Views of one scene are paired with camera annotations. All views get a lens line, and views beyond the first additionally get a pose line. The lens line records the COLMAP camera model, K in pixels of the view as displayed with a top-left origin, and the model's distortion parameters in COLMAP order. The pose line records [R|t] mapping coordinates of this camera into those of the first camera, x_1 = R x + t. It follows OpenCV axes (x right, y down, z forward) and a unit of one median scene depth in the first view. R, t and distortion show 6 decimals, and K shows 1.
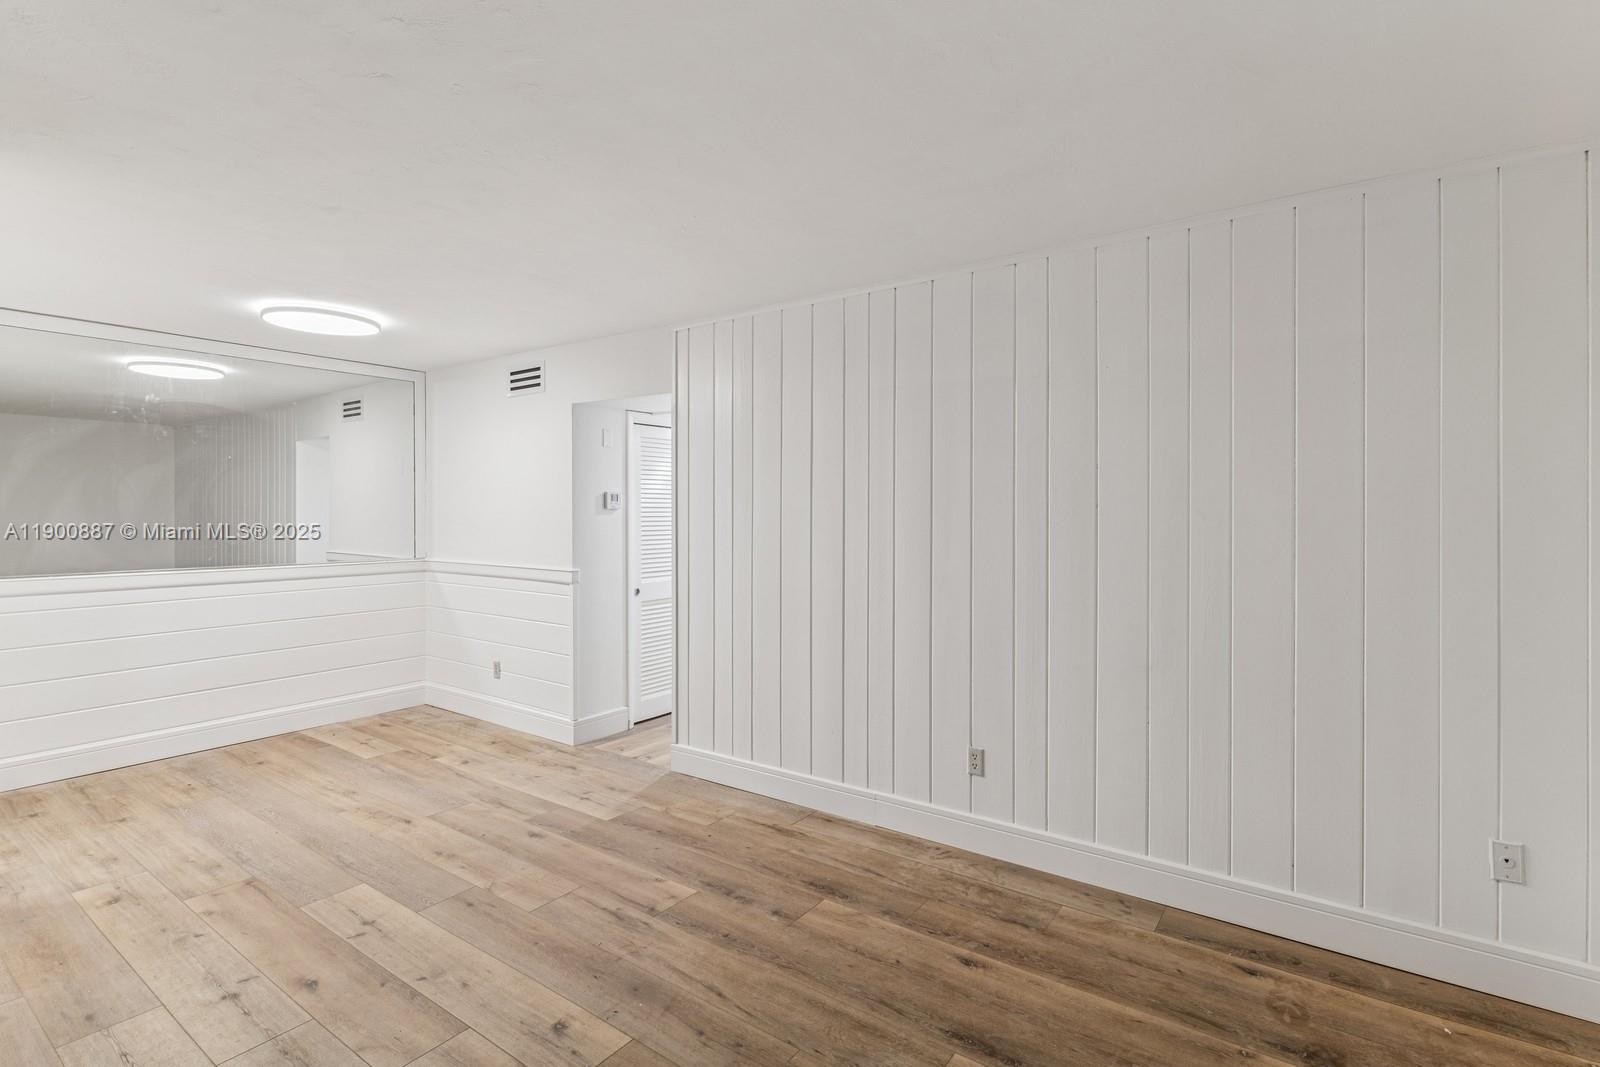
lens RADIAL K [[771.7, 0, 800.5], [0, 771.7, 518.7], [0, 0, 1]] dist [-0.005571, 0.001446]
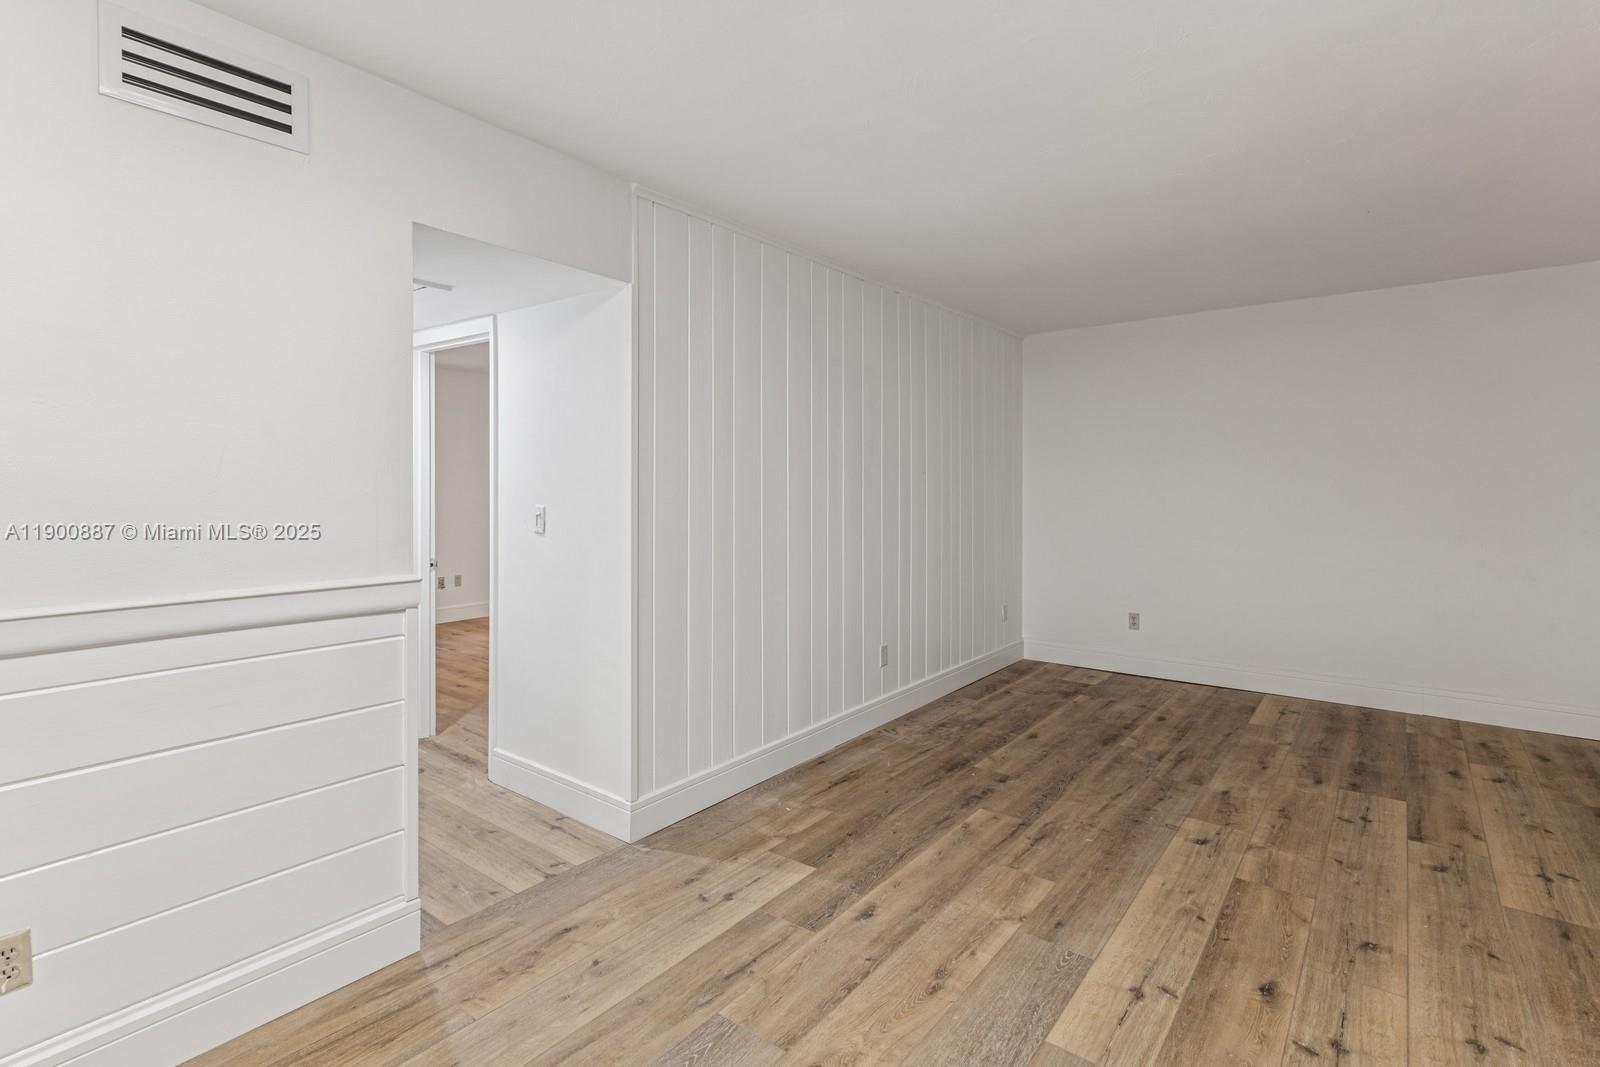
lens RADIAL K [[771.7, 0, 824.4], [0, 771.7, 484.9], [0, 0, 1]] dist [-0.005571, 0.001446]
pose [[0.017787, 0.000705, 0.999842, -1.115732], [0.014806, 0.999890, -0.000969, 0.023466], [-0.999732, 0.014821, 0.017775, 1.089320]]
